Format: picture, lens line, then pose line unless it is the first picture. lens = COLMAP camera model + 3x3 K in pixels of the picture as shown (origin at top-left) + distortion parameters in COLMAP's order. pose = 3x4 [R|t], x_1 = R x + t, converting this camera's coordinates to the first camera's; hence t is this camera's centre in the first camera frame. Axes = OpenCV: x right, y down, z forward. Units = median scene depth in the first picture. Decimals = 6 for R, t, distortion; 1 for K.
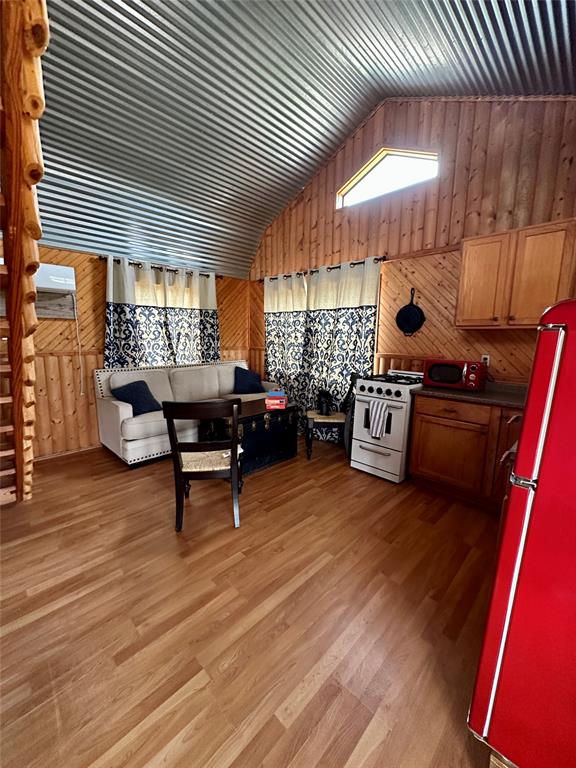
lens RADIAL K [[308.3, 0, 286.3], [0, 308.3, 383.4], [0, 0, 1]] dist [-0.003486, 0.000349]
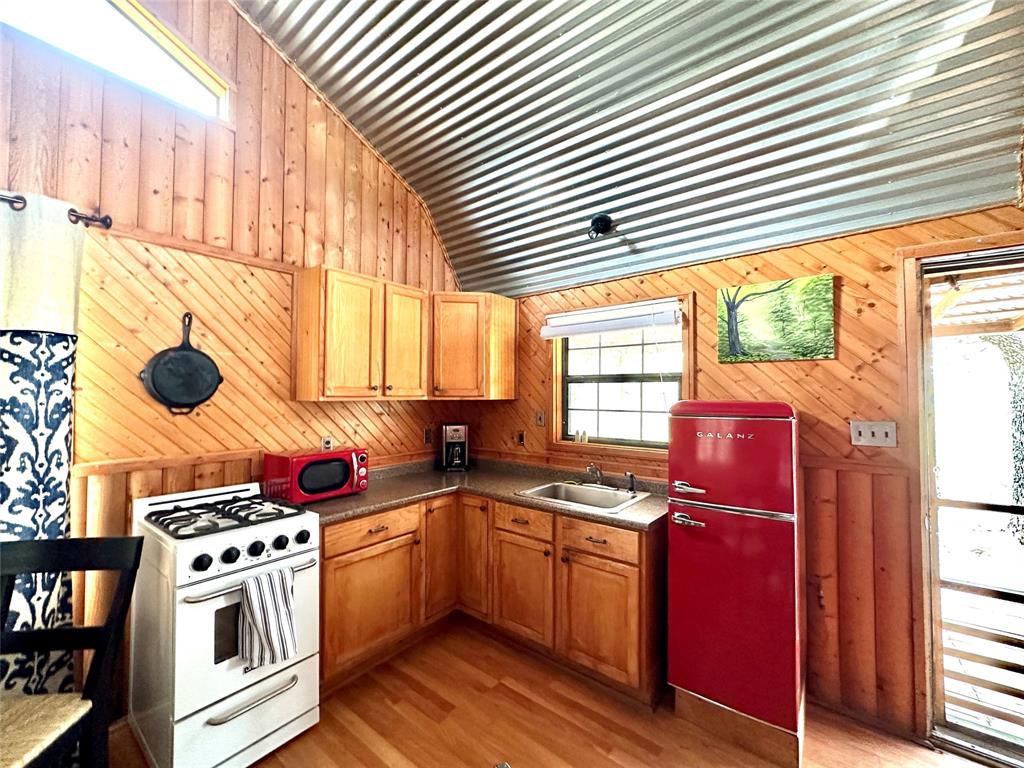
lens RADIAL K [[411.0, 0, 512.1], [0, 411.0, 386.1], [0, 0, 1]] dist [-0.003486, 0.000349]
pose [[-0.113581, 0.010628, 0.993472, -0.219442], [0.146861, 0.989138, 0.006209, -0.107753], [-0.982614, 0.146608, -0.113908, 0.495503]]
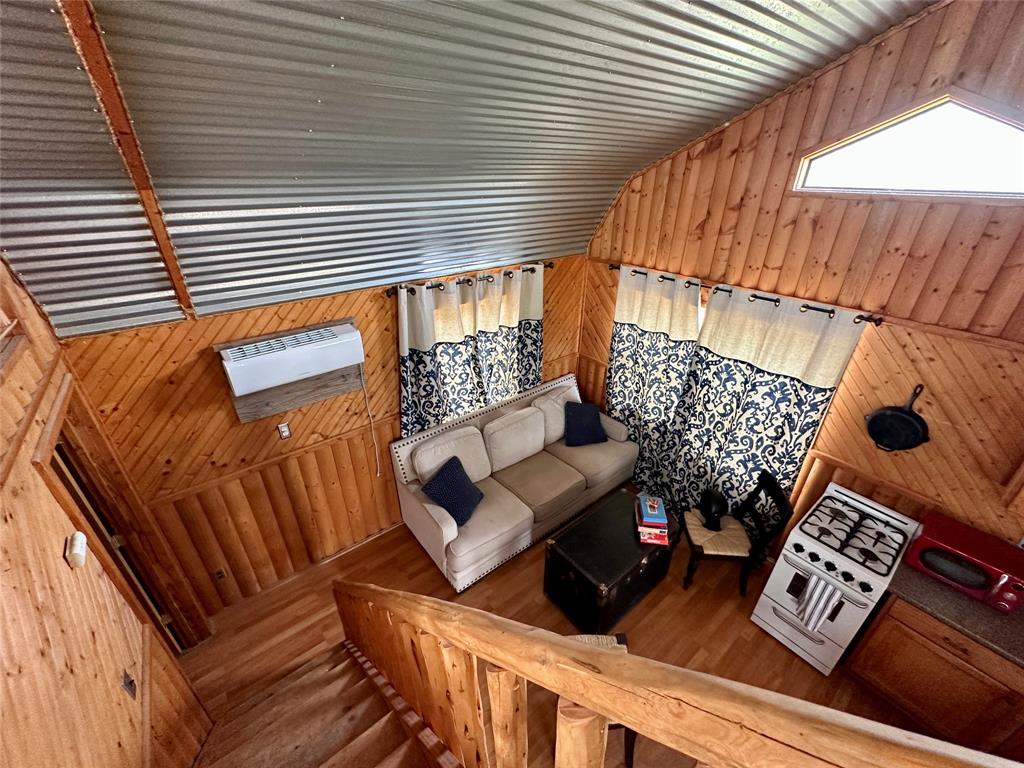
lens RADIAL K [[411.0, 0, 510.0], [0, 411.0, 386.1], [0, 0, 1]] dist [-0.003486, 0.000349]
pose [[0.992586, 0.051339, -0.110170, -0.223457], [-0.012685, 0.945221, 0.326185, -0.452384], [0.120881, -0.322369, 0.938864, 0.150931]]
